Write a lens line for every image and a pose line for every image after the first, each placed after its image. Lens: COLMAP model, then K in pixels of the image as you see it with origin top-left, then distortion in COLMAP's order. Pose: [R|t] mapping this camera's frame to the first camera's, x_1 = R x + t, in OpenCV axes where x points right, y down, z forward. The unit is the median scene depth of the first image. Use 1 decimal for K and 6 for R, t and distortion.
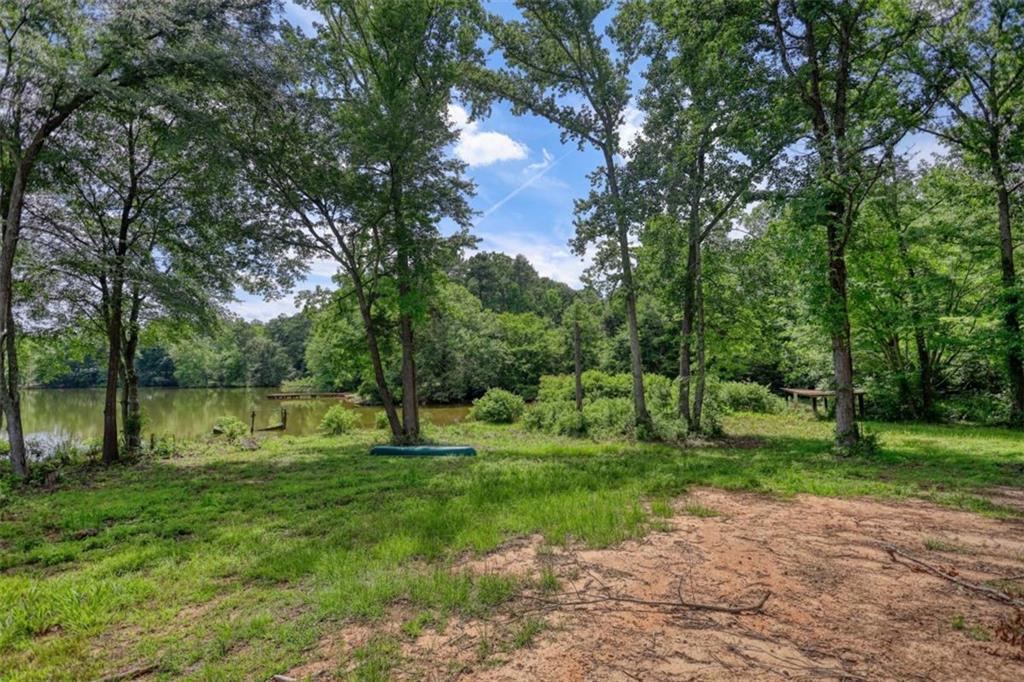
lens RADIAL K [[471.1, 0, 511.5], [0, 471.1, 344.9], [0, 0, 1]] dist [-0.002572, -0.000428]
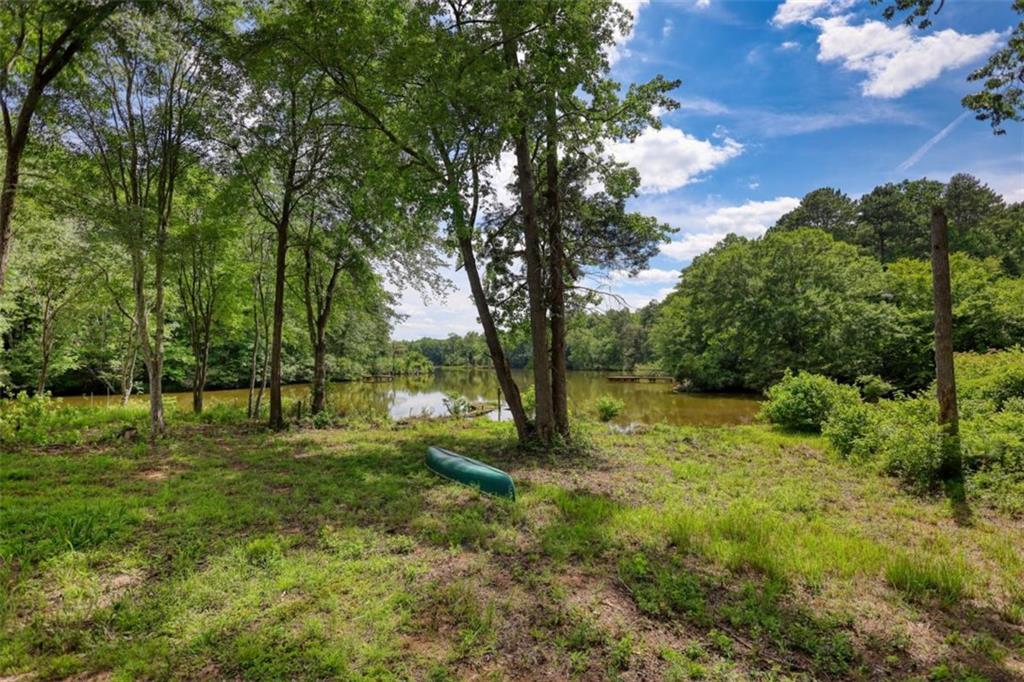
lens RADIAL K [[471.1, 0, 511.5], [0, 471.1, 344.9], [0, 0, 1]] dist [-0.002572, -0.000428]
pose [[0.706535, -0.019515, -0.707409, 0.041694], [0.040696, 0.999086, 0.013084, 0.012148], [0.706507, -0.038033, 0.706683, 0.111243]]
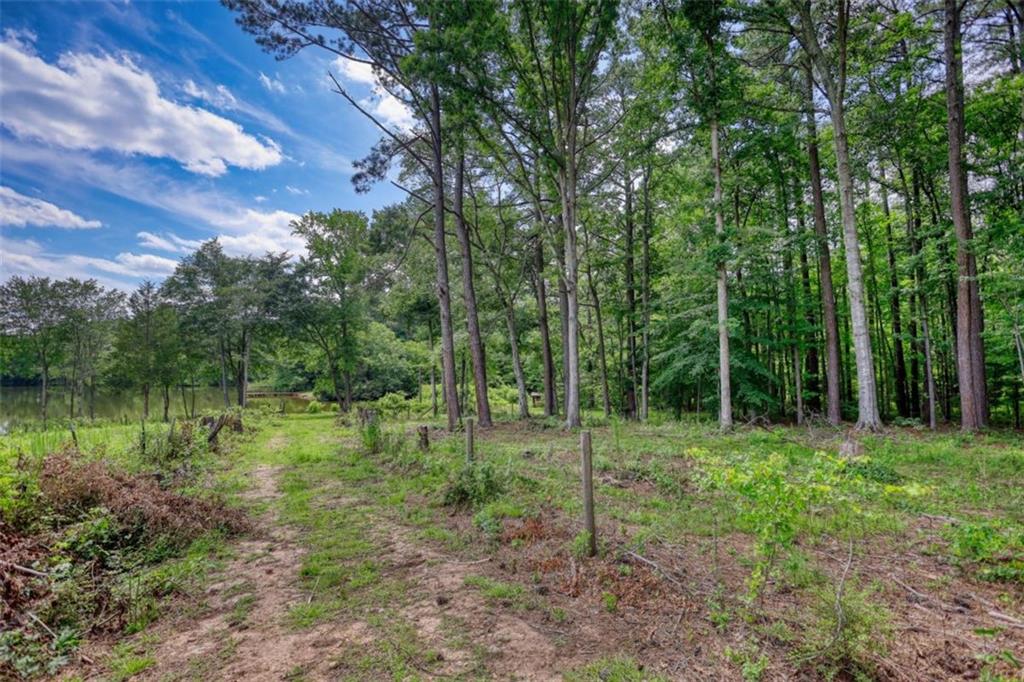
lens RADIAL K [[471.1, 0, 511.5], [0, 471.1, 344.9], [0, 0, 1]] dist [-0.002572, -0.000428]
pose [[0.991642, 0.015315, 0.128106, 0.078710], [-0.016078, 0.999859, 0.004920, -0.046164], [-0.128012, -0.006938, 0.991748, -0.385291]]
